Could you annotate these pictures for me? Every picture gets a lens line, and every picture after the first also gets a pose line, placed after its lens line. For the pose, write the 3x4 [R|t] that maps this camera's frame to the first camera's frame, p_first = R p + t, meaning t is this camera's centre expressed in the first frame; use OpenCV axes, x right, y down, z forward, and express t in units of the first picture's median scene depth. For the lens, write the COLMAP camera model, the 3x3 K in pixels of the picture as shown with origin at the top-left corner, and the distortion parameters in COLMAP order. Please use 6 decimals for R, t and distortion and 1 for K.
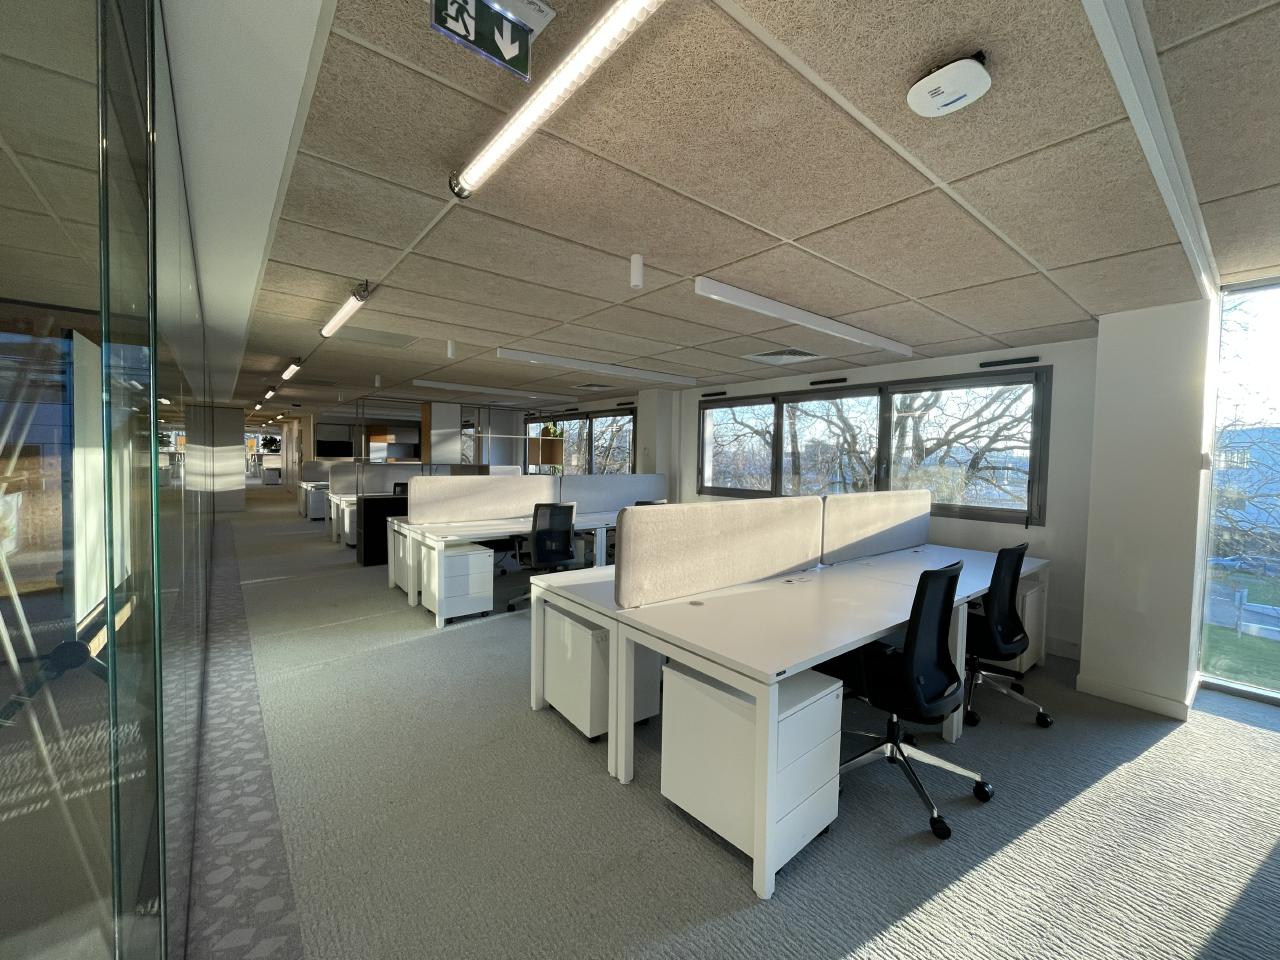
lens RADIAL K [[519.3, 0, 638.2], [0, 519.3, 477.2], [0, 0, 1]] dist [-0.001841, -0.000147]
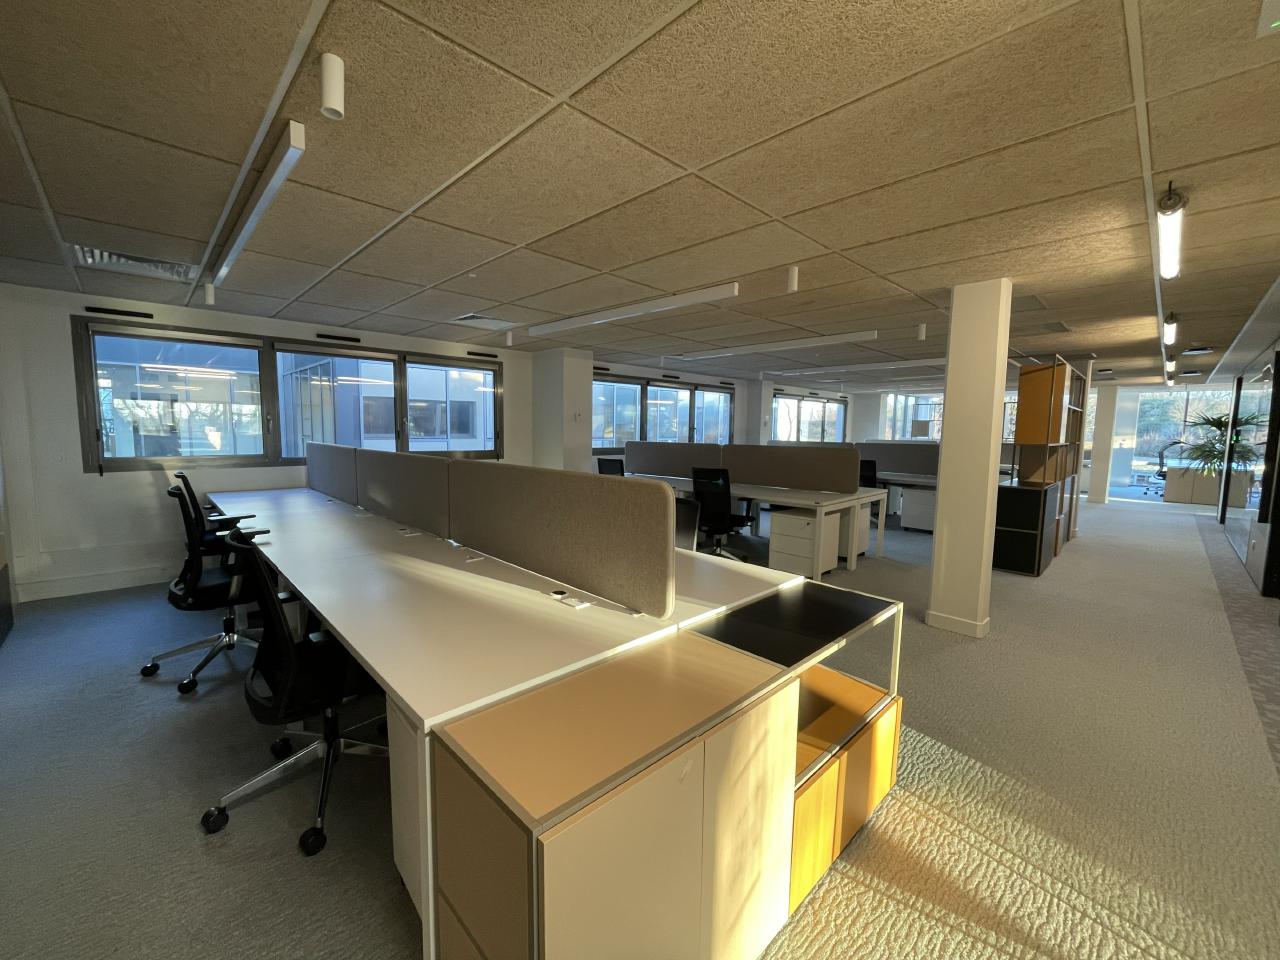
lens RADIAL K [[519.3, 0, 638.2], [0, 519.3, 477.2], [0, 0, 1]] dist [-0.001841, -0.000147]
pose [[-0.089529, -0.107944, 0.990117, -1.851408], [0.028822, 0.993412, 0.110910, -0.081236], [-0.995567, 0.038467, -0.085828, 1.826755]]
